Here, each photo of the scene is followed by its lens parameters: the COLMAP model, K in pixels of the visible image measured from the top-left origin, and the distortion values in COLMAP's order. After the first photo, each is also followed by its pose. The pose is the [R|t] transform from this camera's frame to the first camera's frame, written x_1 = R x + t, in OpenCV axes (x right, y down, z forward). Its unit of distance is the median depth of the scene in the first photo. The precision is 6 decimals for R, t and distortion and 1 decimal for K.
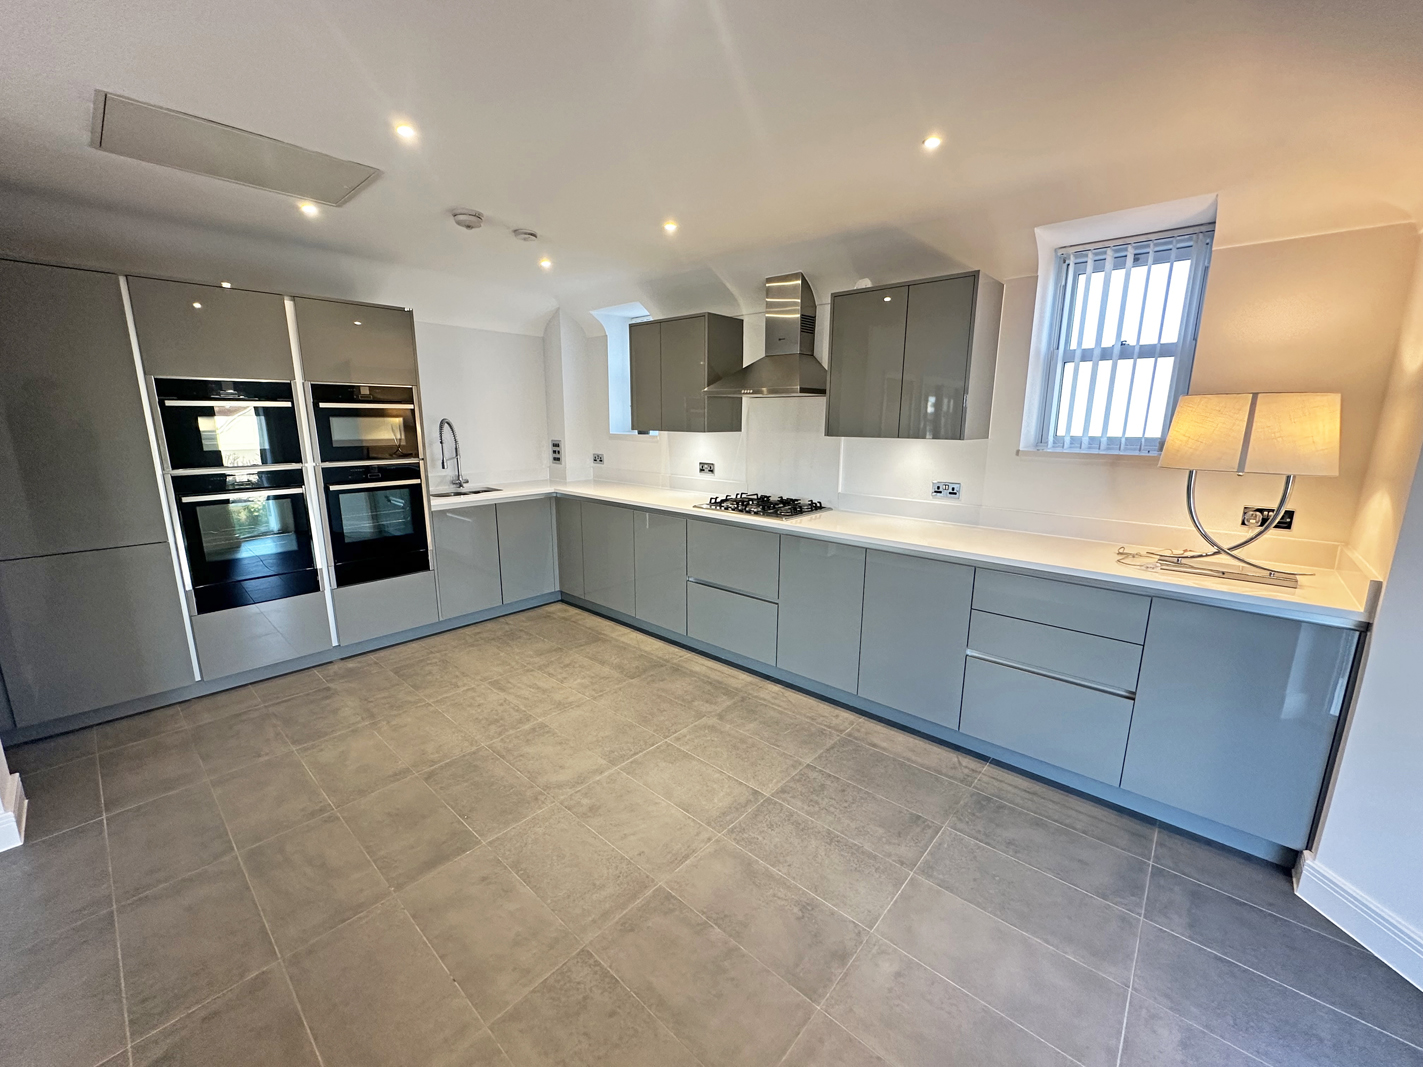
lens RADIAL K [[565.8, 0, 710.6], [0, 565.8, 533.0], [0, 0, 1]] dist [0.000877, 0.000367]
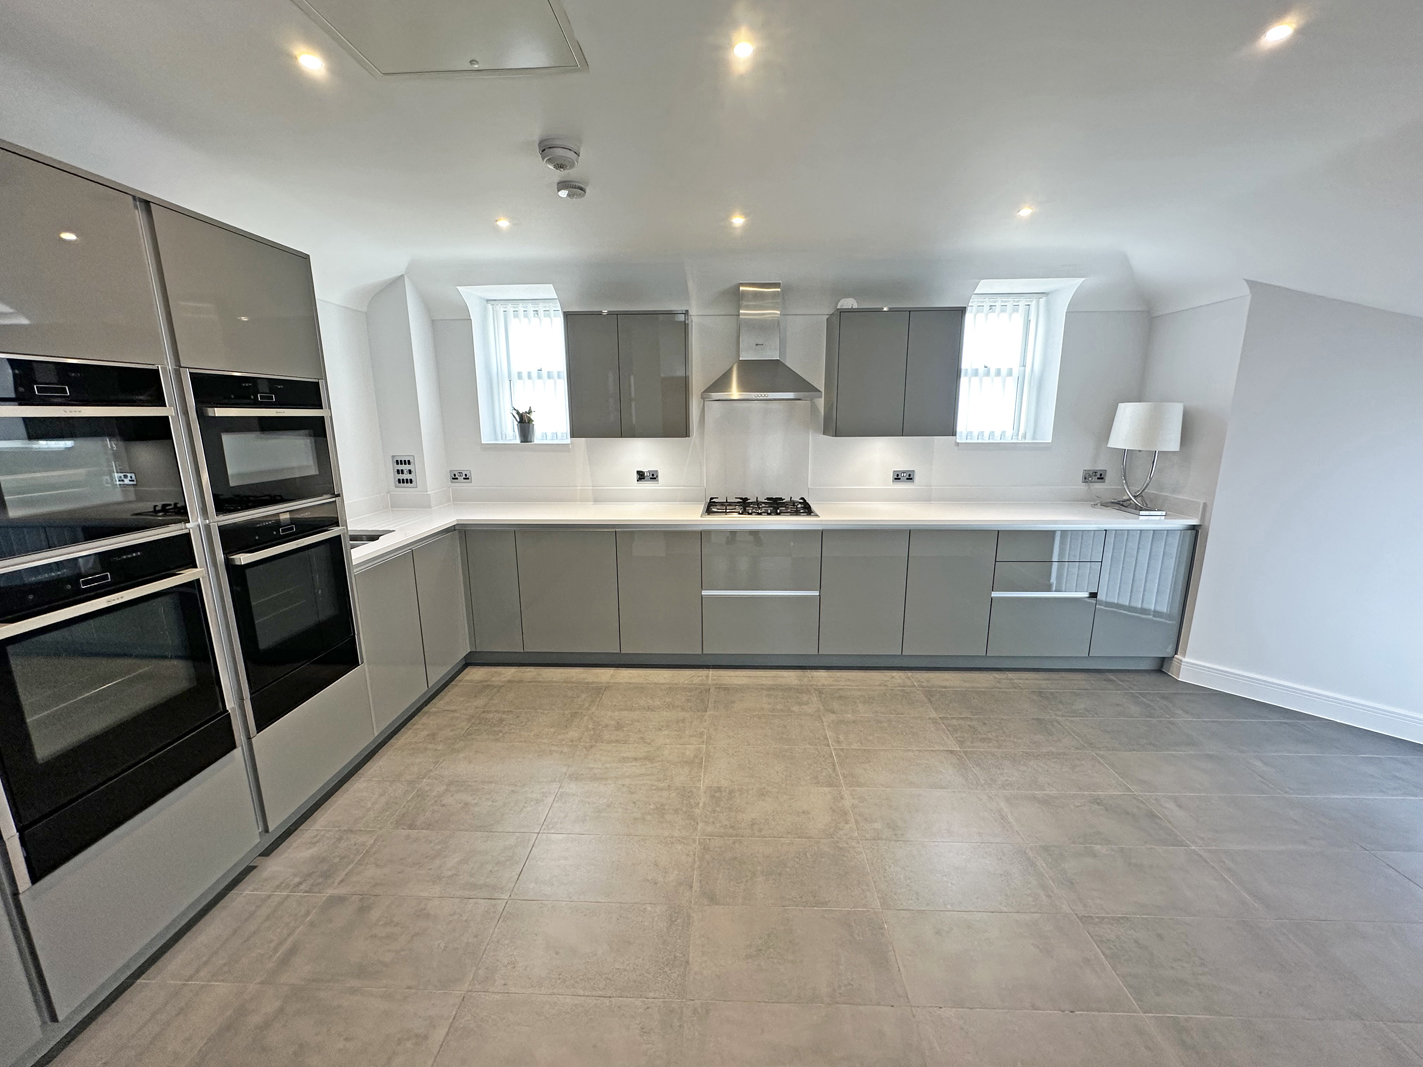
lens RADIAL K [[565.8, 0, 710.3], [0, 565.8, 533.0], [0, 0, 1]] dist [0.000877, 0.000367]
pose [[0.770798, -0.139550, 0.621608, -0.673441], [0.139163, 0.989033, 0.049474, -0.070675], [-0.621695, 0.048371, 0.781765, 0.281924]]
